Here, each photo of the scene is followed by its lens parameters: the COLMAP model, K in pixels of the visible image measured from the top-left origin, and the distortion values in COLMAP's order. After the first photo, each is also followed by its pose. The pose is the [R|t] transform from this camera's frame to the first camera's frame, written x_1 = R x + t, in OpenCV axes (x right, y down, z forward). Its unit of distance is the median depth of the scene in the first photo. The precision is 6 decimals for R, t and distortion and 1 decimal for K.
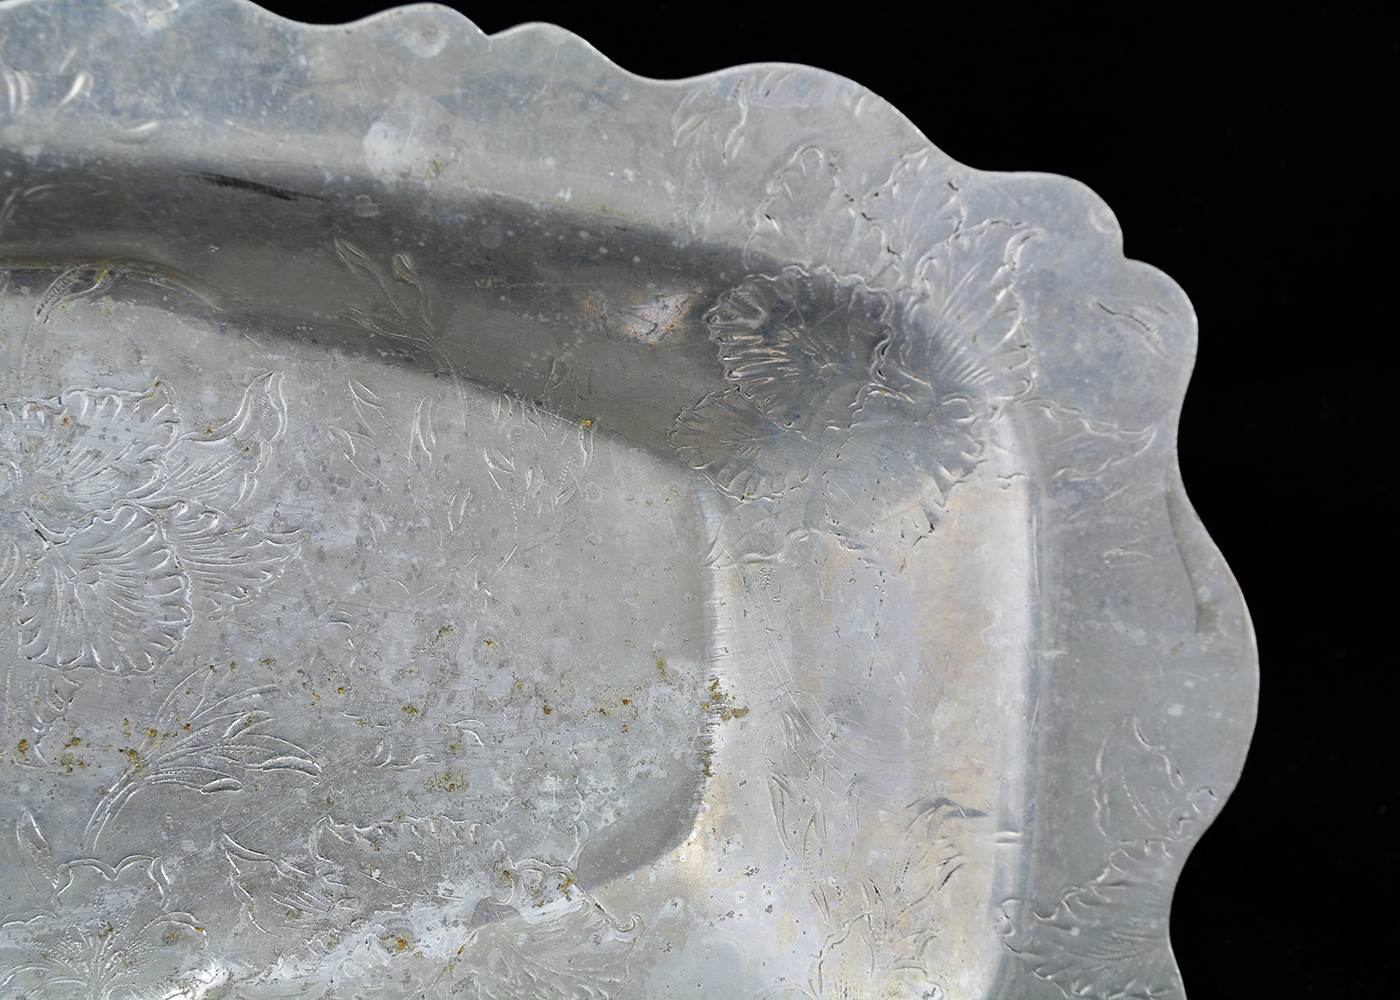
lens RADIAL K [[2083.1, 0, 700.0], [0, 2083.1, 500.0], [0, 0, 1]] dist [-0.031581, 0.045936]
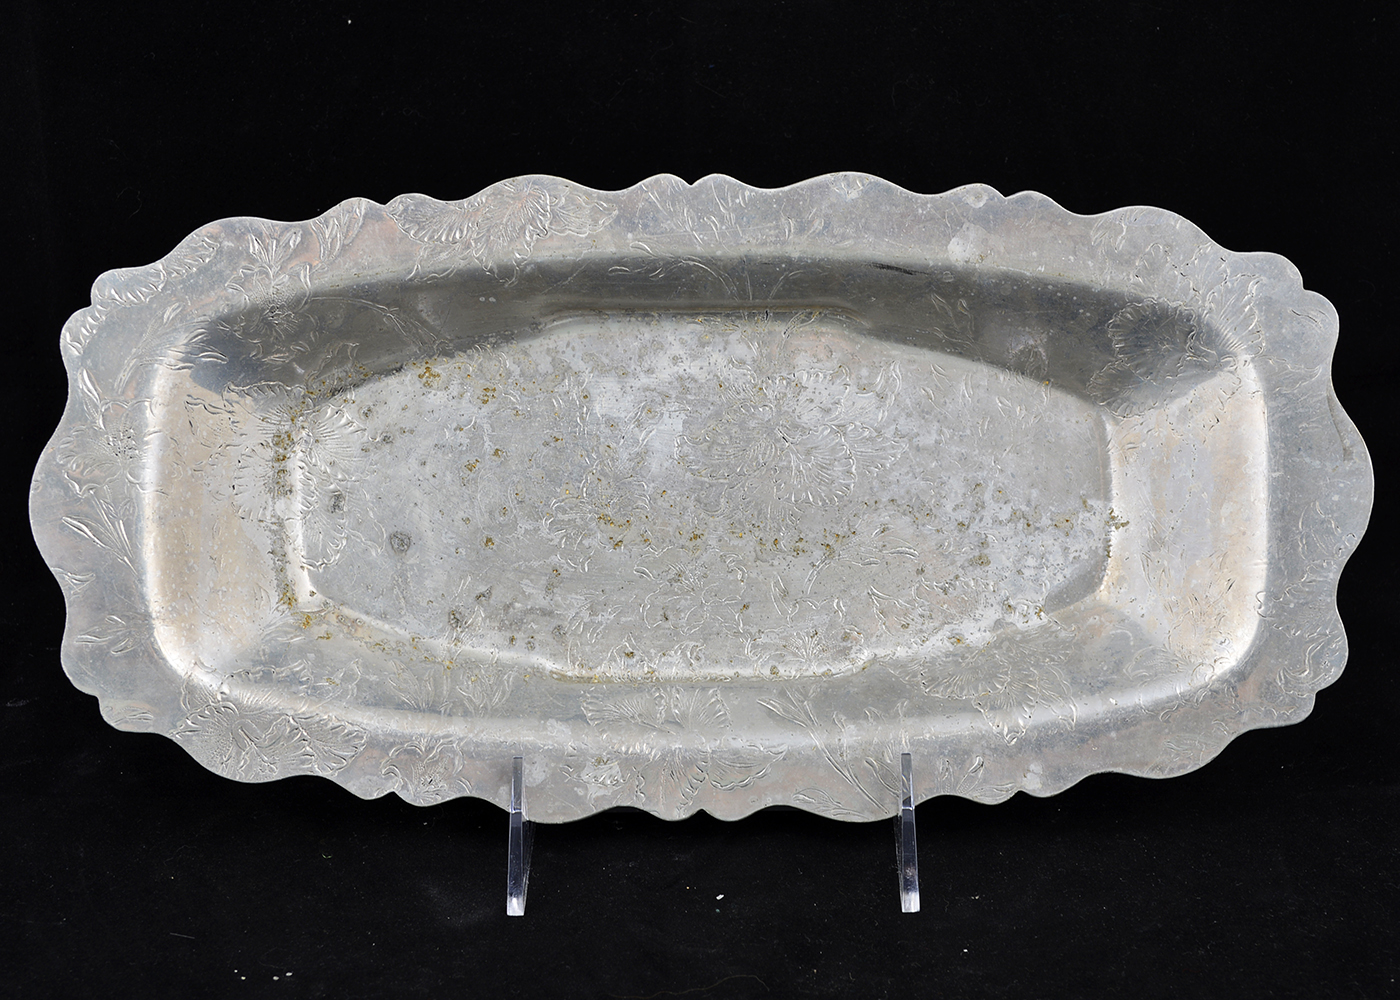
lens RADIAL K [[2309.6, 0, 748.2], [0, 2309.6, 499.6], [0, 0, 1]] dist [-0.022632, -0.012620]
pose [[0.995242, -0.017097, -0.095919, -0.133505], [0.007616, 0.995122, -0.098353, 0.305630], [0.097133, 0.097155, 0.990518, -1.296801]]
